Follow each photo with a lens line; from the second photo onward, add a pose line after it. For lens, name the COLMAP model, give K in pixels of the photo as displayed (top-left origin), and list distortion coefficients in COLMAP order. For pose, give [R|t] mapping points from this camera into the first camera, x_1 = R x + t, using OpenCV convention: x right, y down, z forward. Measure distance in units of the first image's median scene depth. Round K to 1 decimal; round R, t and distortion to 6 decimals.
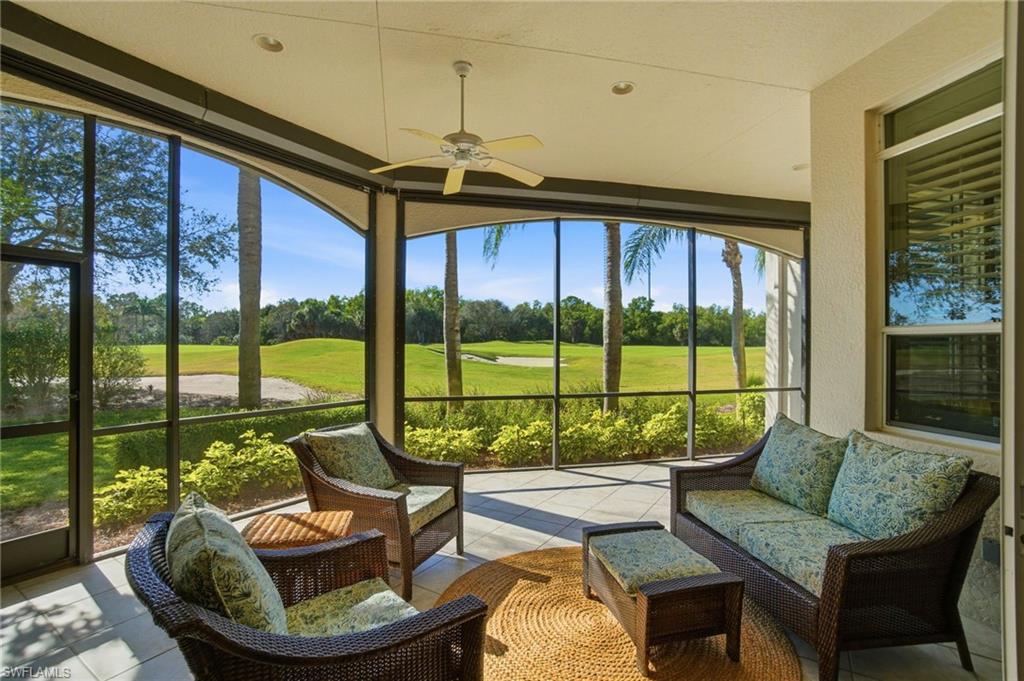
lens RADIAL K [[461.7, 0, 501.4], [0, 461.7, 334.6], [0, 0, 1]] dist [-0.075403, 0.034646]
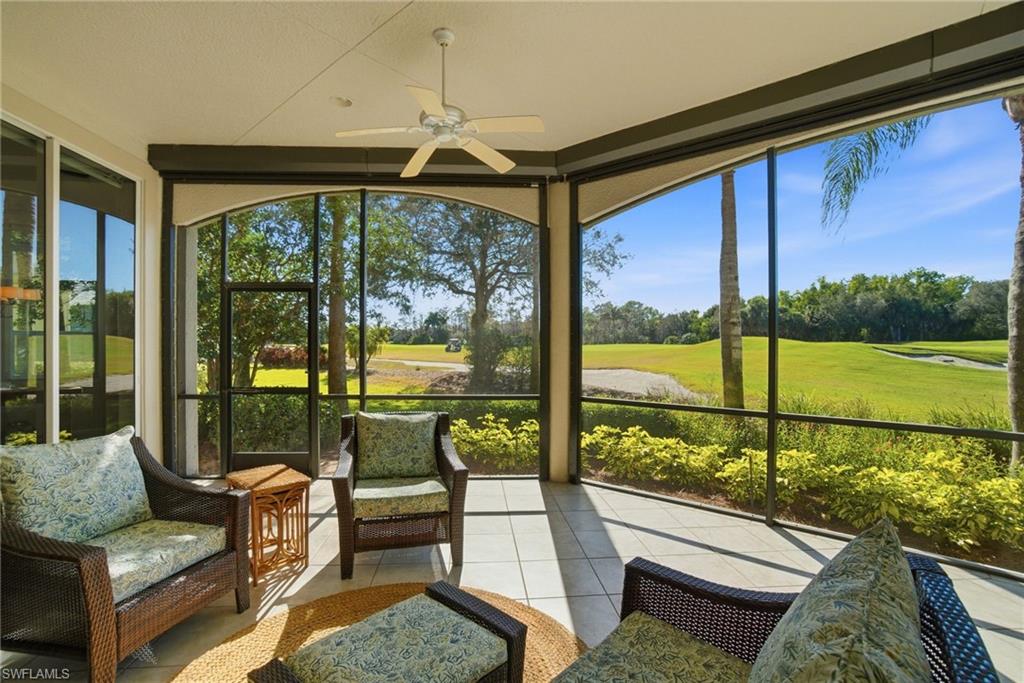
lens RADIAL K [[455.6, 0, 512.0], [0, 455.6, 341.5], [0, 0, 1]] dist [-0.072587, 0.032572]
pose [[0.622132, -0.004688, -0.782898, 0.403666], [0.018025, 0.999803, 0.008336, 0.015101], [0.782705, -0.019298, 0.622094, 0.309350]]
